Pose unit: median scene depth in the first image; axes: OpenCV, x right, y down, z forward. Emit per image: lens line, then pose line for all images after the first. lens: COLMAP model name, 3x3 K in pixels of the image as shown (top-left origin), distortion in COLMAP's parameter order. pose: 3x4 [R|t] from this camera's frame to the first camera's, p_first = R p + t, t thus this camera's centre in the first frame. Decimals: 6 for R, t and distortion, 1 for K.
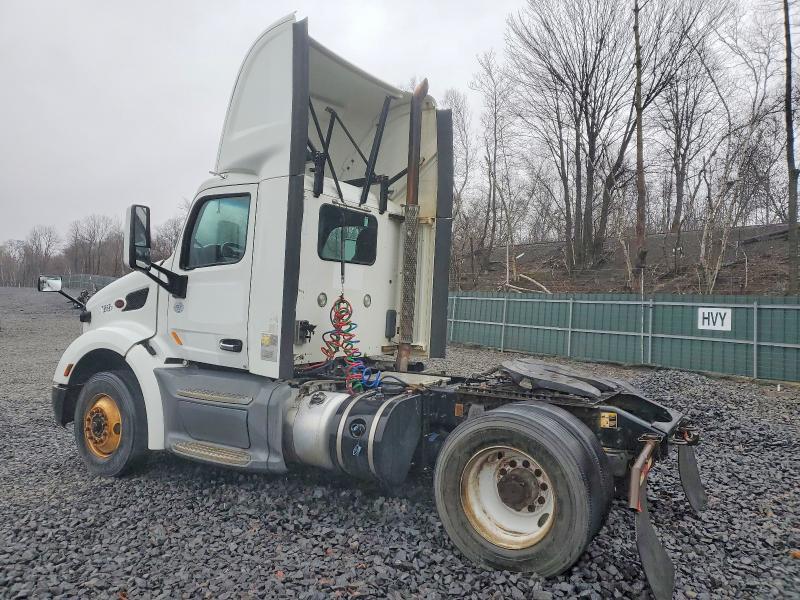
lens RADIAL K [[591.6, 0, 400.0], [0, 591.6, 300.0], [0, 0, 1]] dist [0.005605, -0.001578]
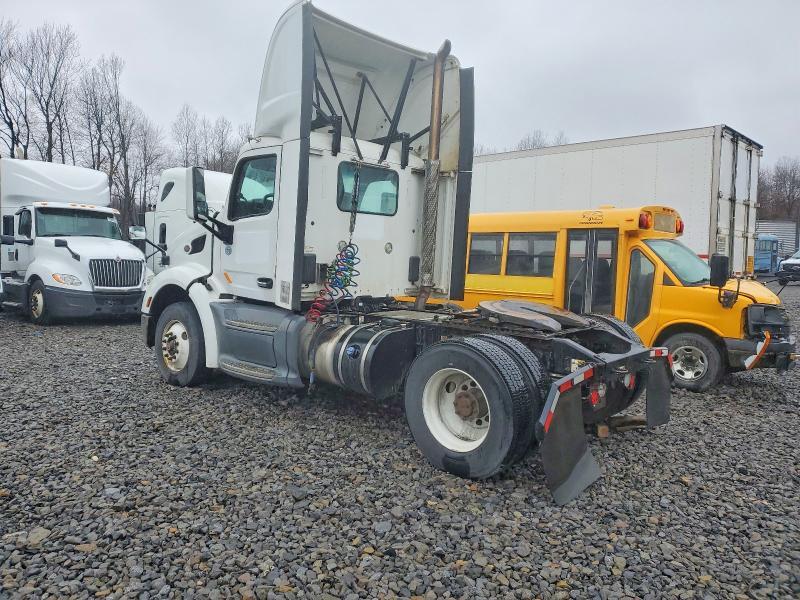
lens RADIAL K [[591.6, 0, 400.0], [0, 591.6, 300.0], [0, 0, 1]] dist [0.005605, -0.001578]
pose [[0.975607, 0.018508, -0.218743, 0.233386], [-0.003253, 0.997549, 0.069895, 0.024448], [0.219501, -0.067479, 0.973276, -0.105307]]
